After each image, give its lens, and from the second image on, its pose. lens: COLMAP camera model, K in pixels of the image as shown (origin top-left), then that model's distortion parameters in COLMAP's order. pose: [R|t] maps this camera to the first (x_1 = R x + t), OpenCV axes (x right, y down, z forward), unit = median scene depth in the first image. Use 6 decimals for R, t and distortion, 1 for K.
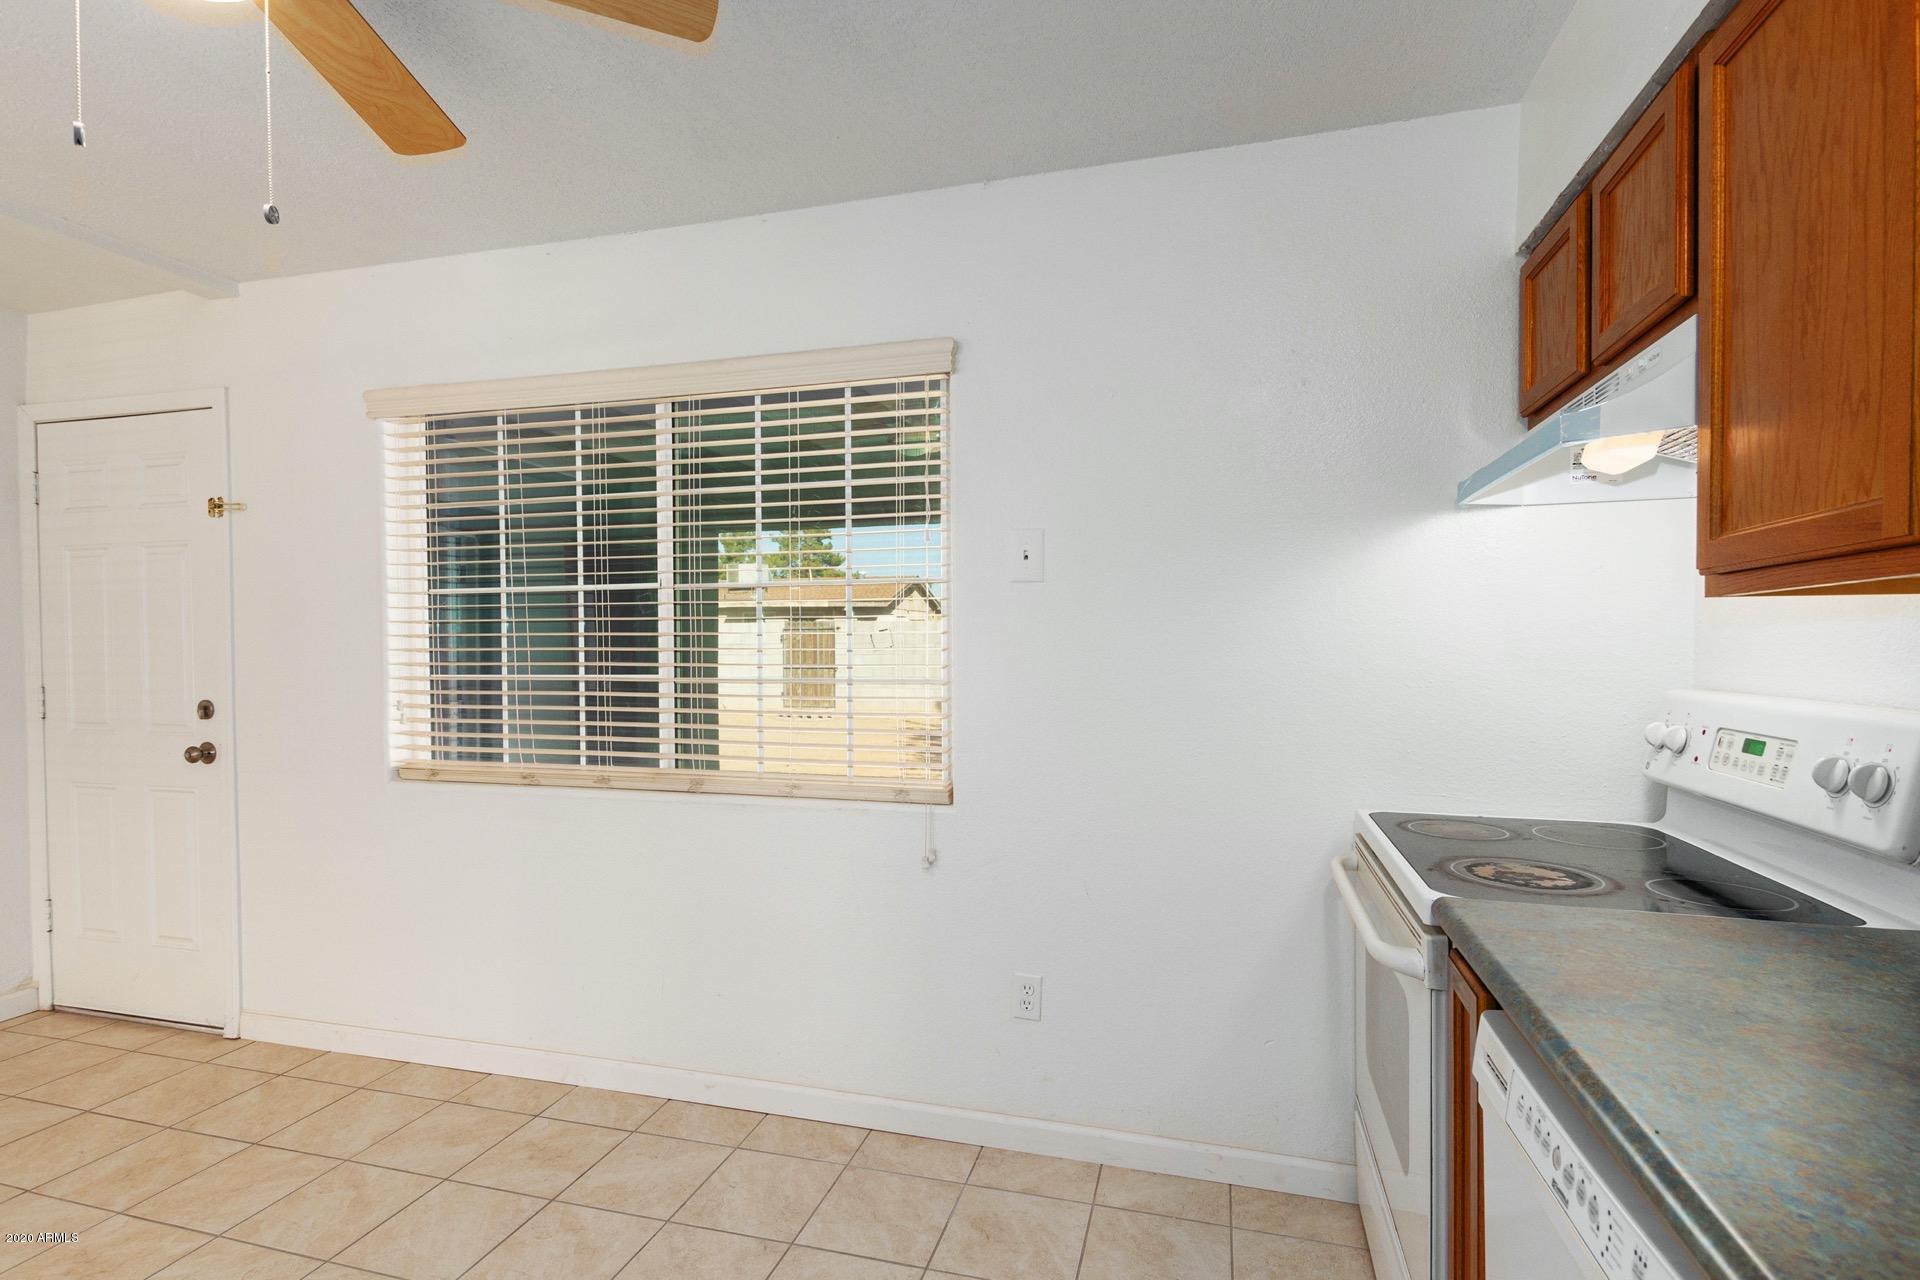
lens RADIAL K [[909.3, 0, 917.3], [0, 909.3, 655.6], [0, 0, 1]] dist [0.002948, -0.004672]
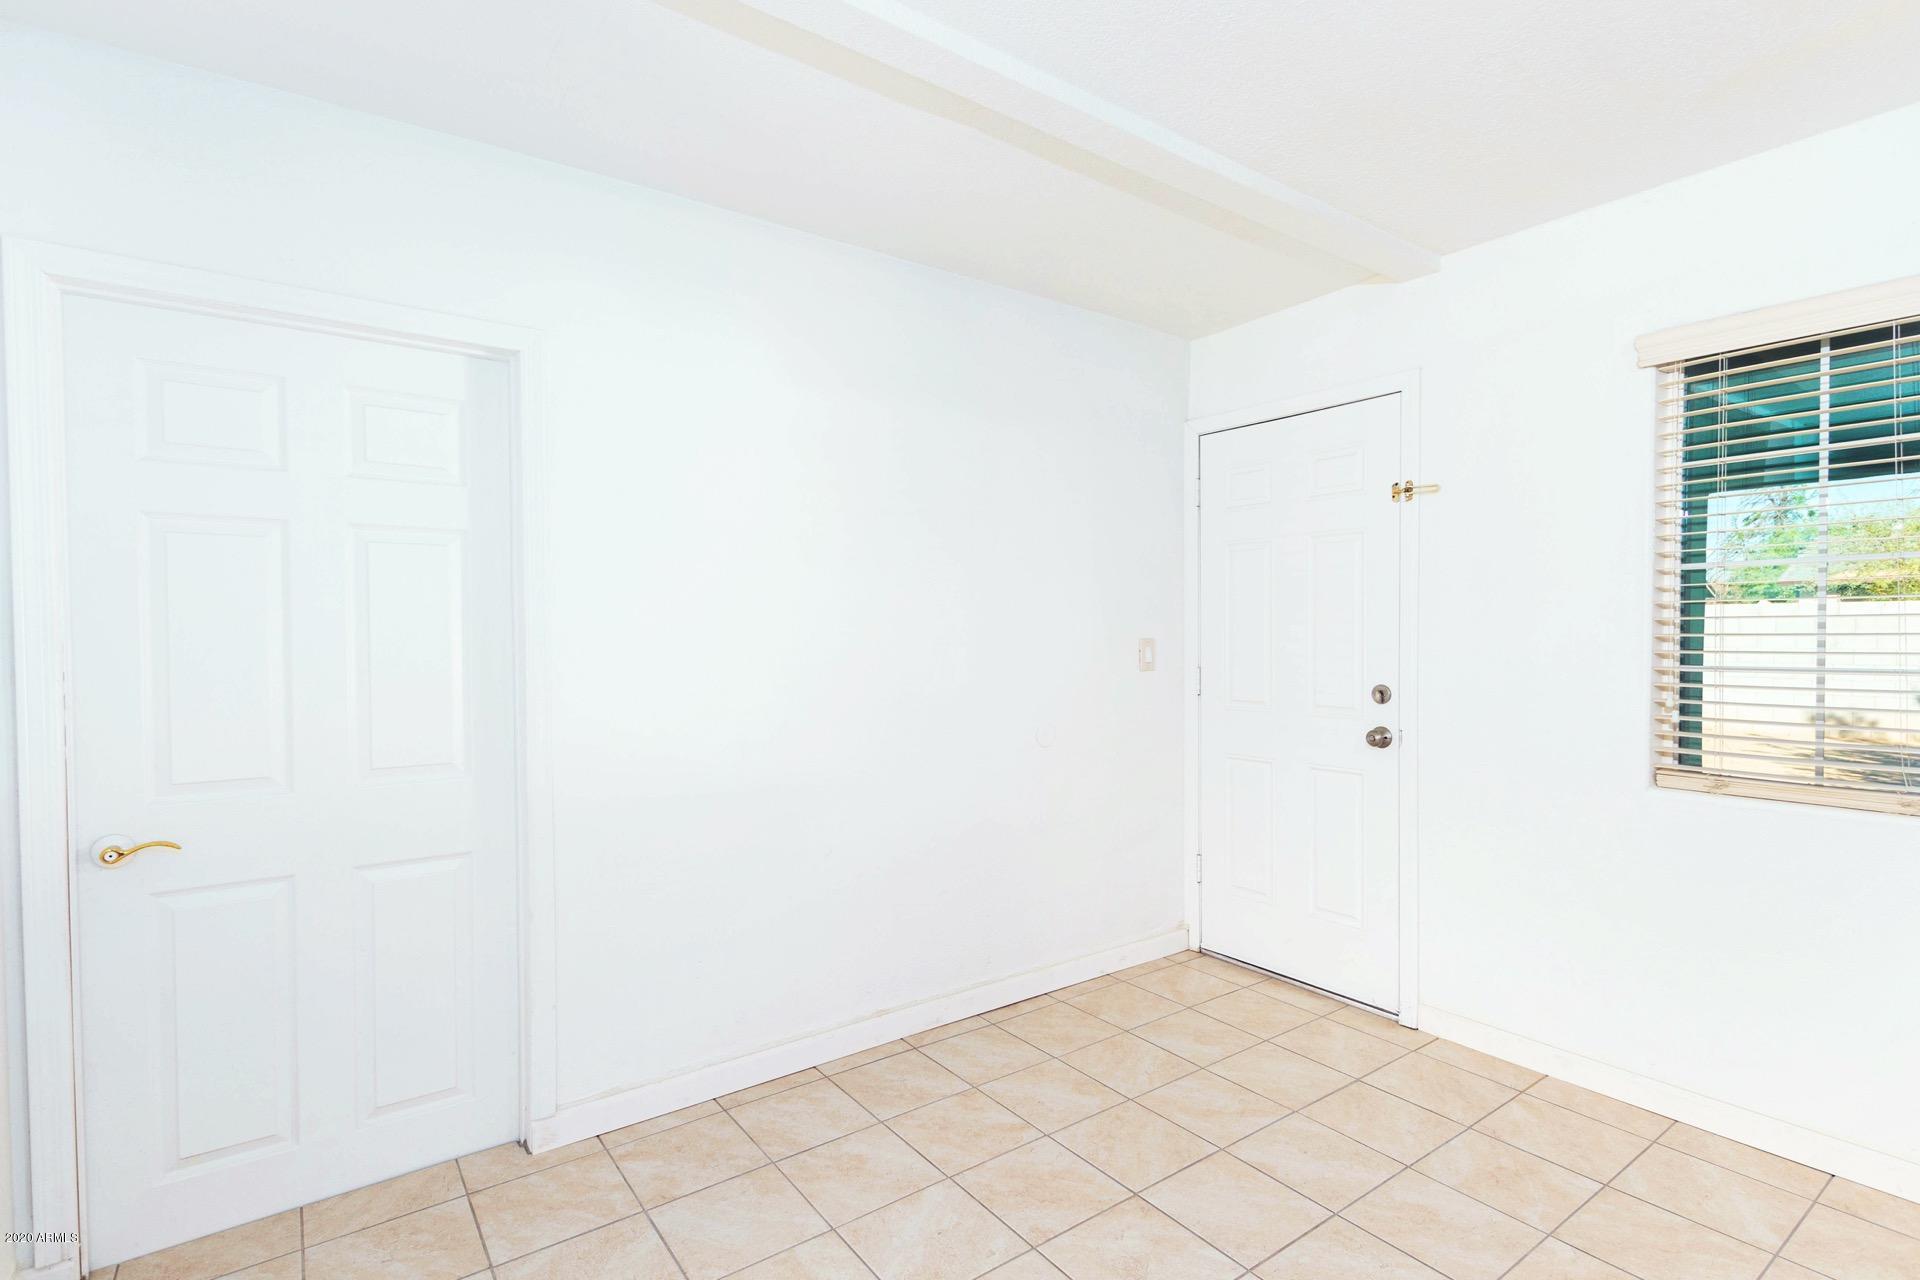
lens RADIAL K [[909.3, 0, 977.7], [0, 909.3, 650.0], [0, 0, 1]] dist [0.002948, -0.004672]
pose [[0.779799, 0.016569, -0.625810, -0.507927], [-0.015533, 0.999854, 0.007117, 0.010139], [0.625837, 0.004171, 0.779943, -0.067905]]
